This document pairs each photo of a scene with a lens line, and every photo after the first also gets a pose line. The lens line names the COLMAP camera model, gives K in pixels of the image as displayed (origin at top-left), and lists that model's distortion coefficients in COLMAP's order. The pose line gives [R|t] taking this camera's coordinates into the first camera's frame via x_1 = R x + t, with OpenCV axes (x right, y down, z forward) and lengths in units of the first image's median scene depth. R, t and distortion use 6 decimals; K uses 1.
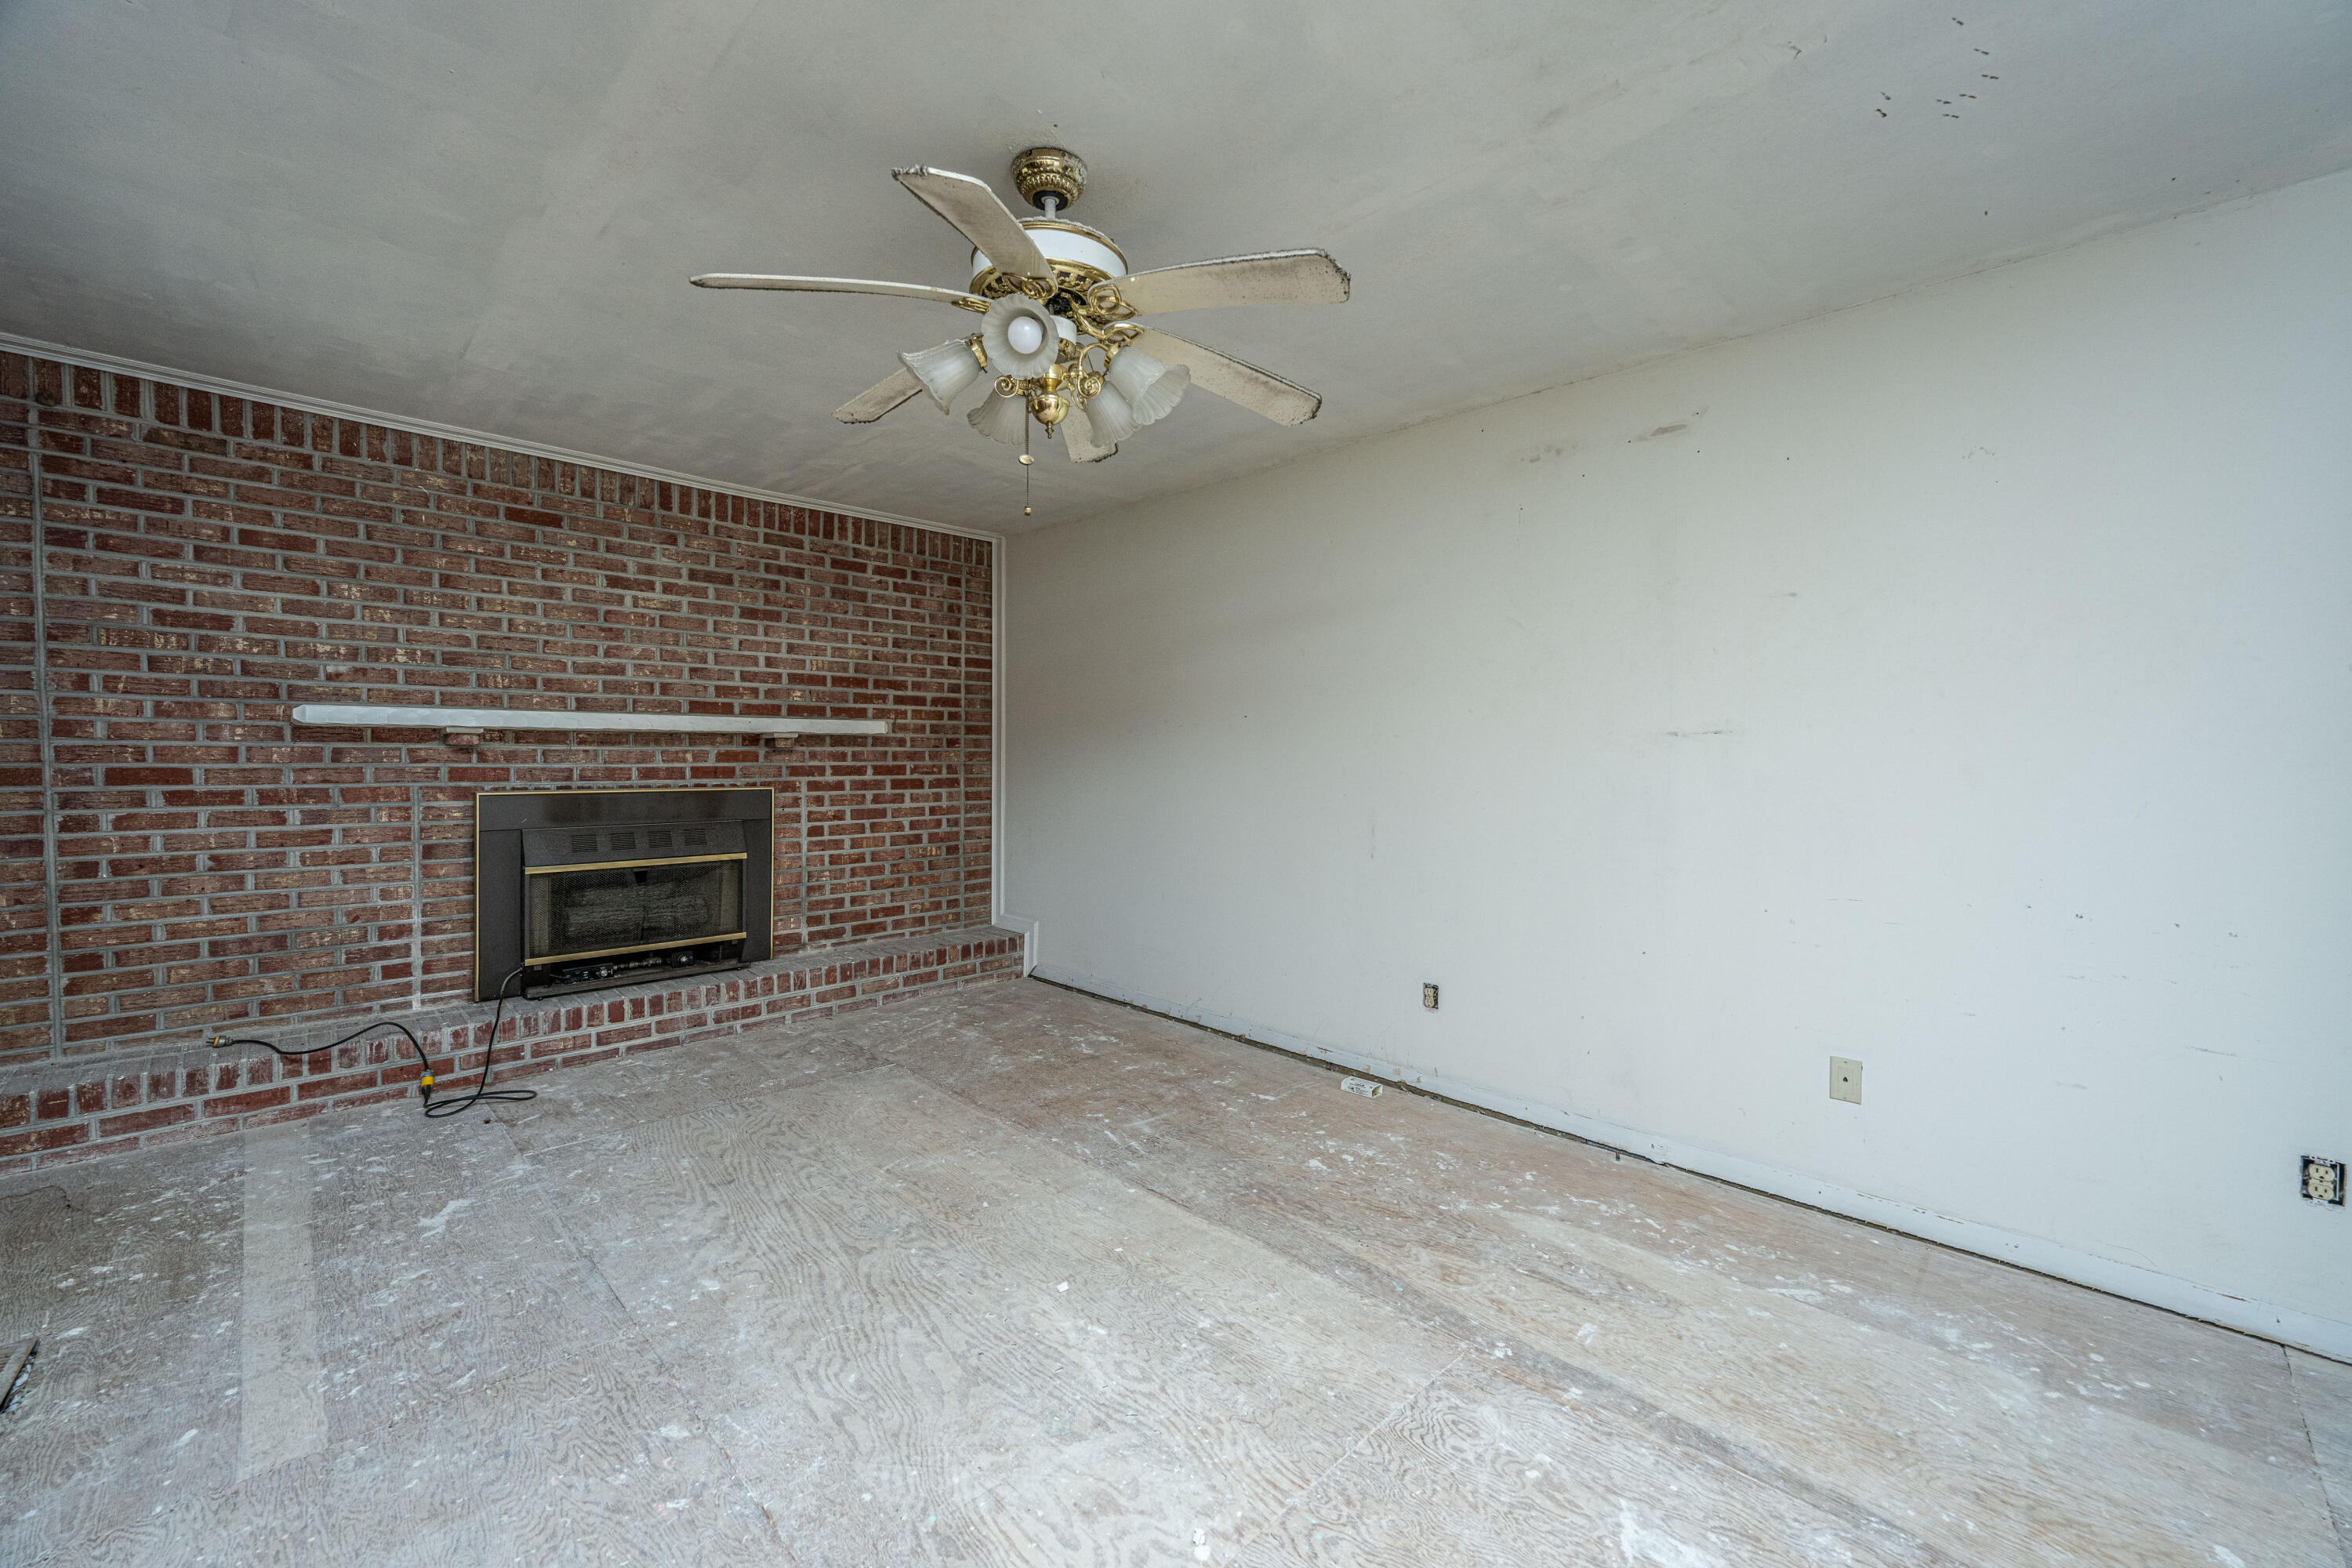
lens RADIAL K [[943.2, 0, 1157.9], [0, 943.2, 783.3], [0, 0, 1]] dist [0.000462, -0.000482]
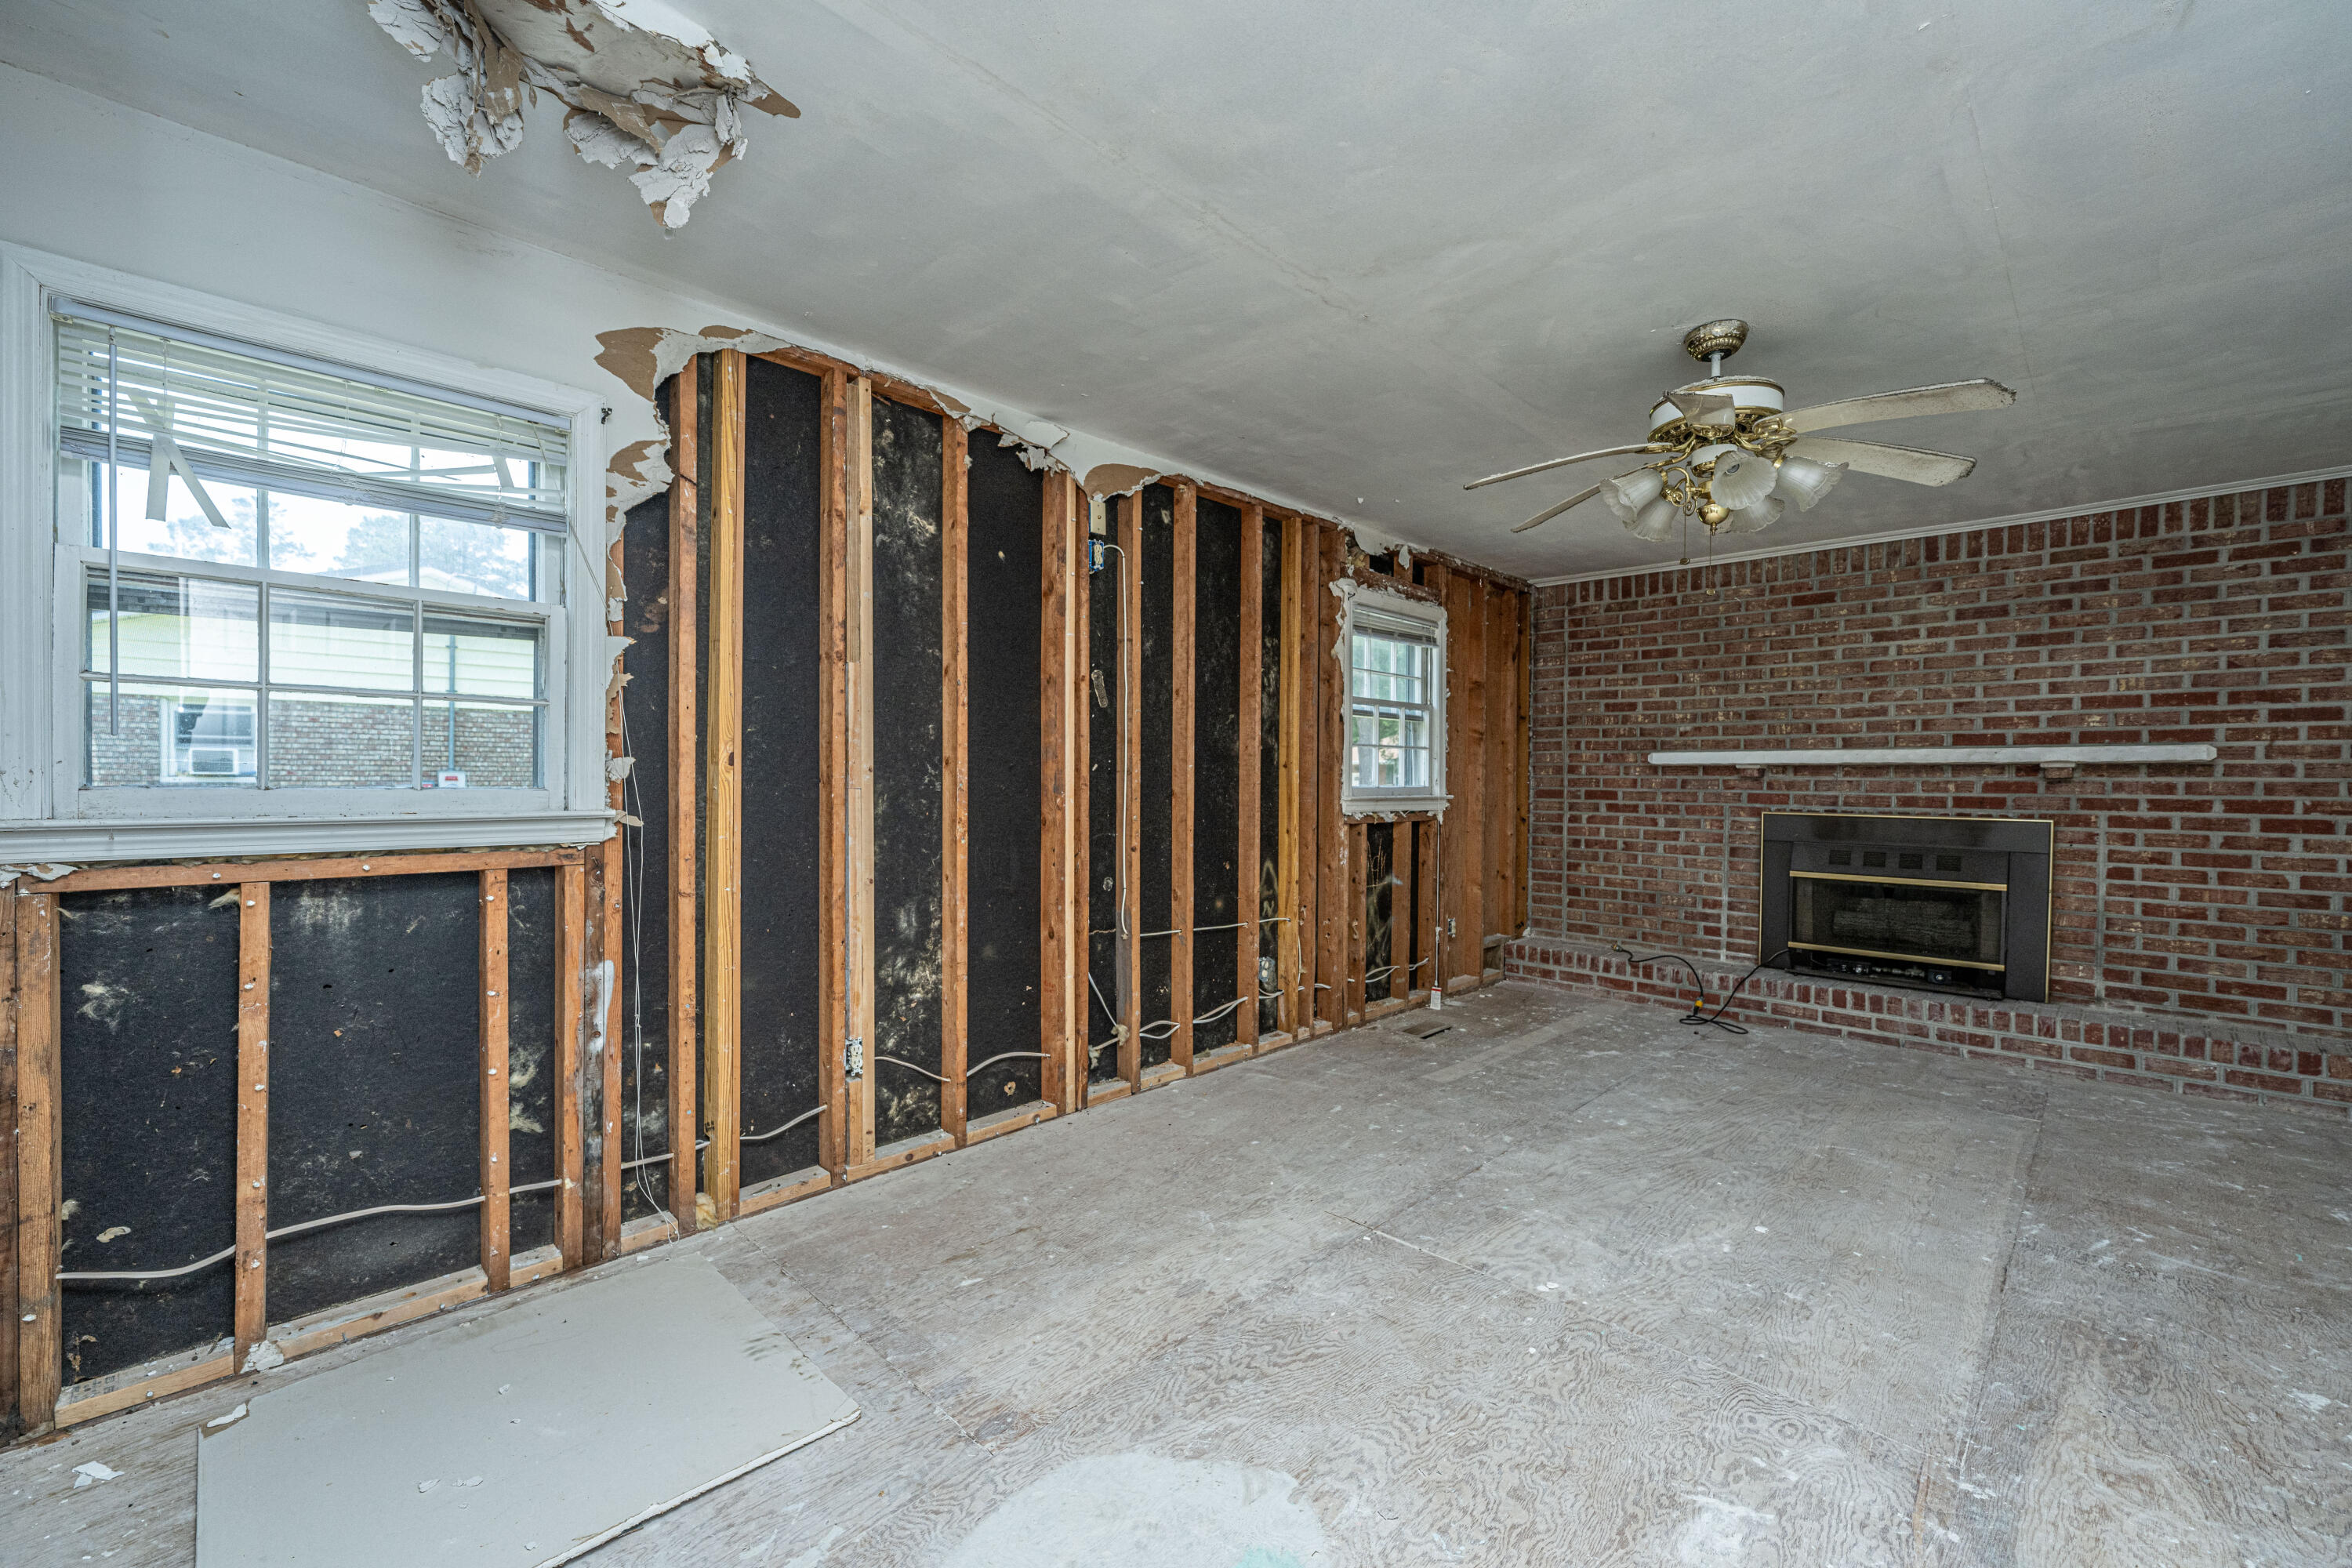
lens RADIAL K [[943.2, 0, 1159.3], [0, 943.2, 783.1], [0, 0, 1]] dist [0.000462, -0.000482]
pose [[-0.010709, -0.000902, -0.999942, 0.668153], [-0.040148, 0.999194, -0.000471, 0.004082], [0.999136, 0.040141, -0.010737, 0.145485]]
